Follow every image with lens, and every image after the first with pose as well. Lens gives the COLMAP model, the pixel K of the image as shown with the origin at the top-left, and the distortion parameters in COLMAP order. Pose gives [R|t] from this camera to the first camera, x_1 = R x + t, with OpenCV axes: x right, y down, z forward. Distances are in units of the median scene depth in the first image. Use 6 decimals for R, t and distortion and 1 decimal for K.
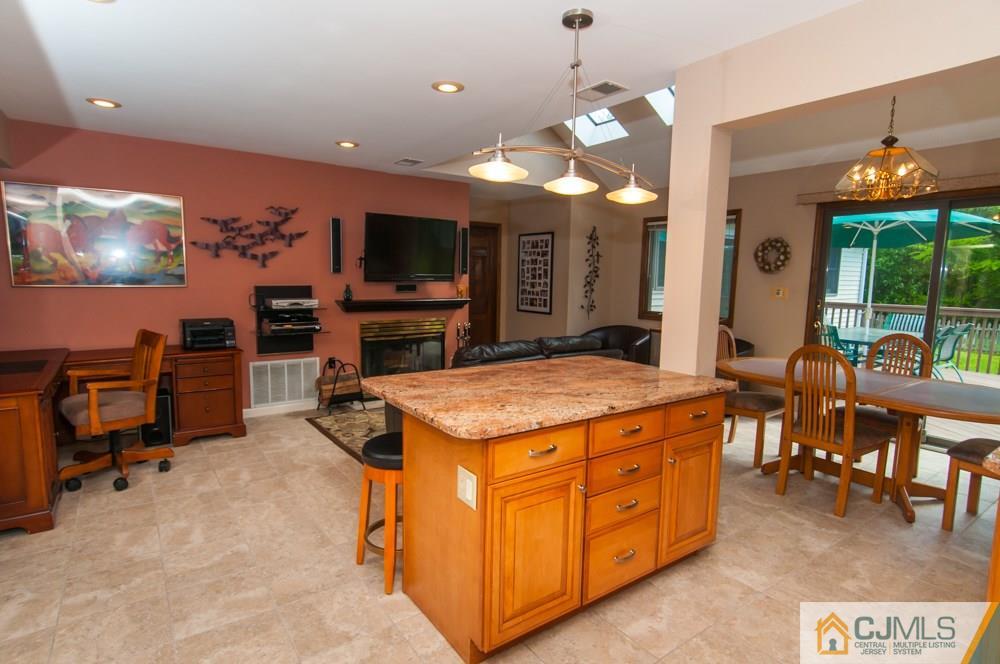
lens RADIAL K [[514.8, 0, 501.0], [0, 514.8, 333.2], [0, 0, 1]] dist [0.006636, -0.002705]
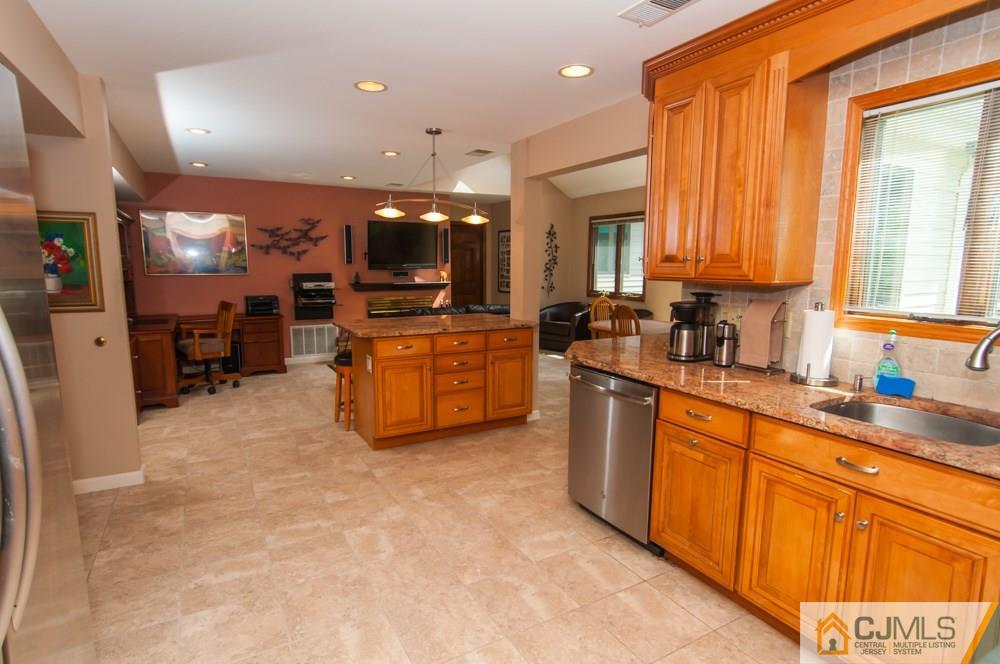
lens RADIAL K [[514.8, 0, 499.9], [0, 514.8, 332.5], [0, 0, 1]] dist [0.006636, -0.002705]
pose [[0.994706, -0.000848, -0.102762, 0.280907], [0.002929, 0.999794, 0.020100, 0.052195], [0.102723, -0.020294, 0.994503, -0.432946]]
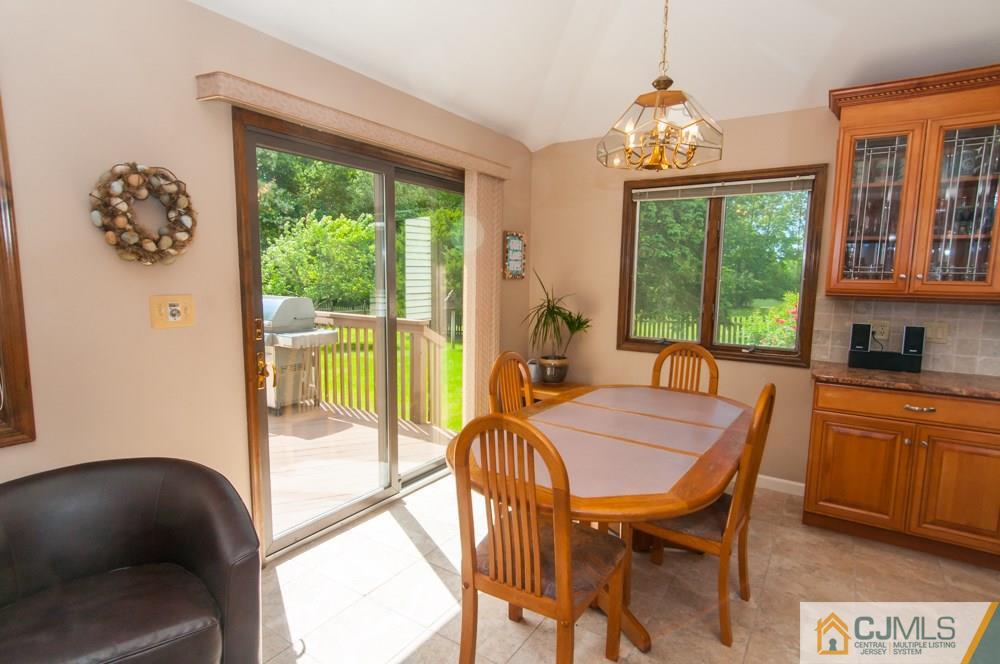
lens RADIAL K [[514.8, 0, 496.0], [0, 514.8, 337.7], [0, 0, 1]] dist [0.006636, -0.002705]
pose [[-0.355091, -0.143235, 0.923793, 0.098661], [0.085148, 0.979129, 0.184544, -0.129522], [-0.930946, 0.144189, -0.335484, 1.062057]]
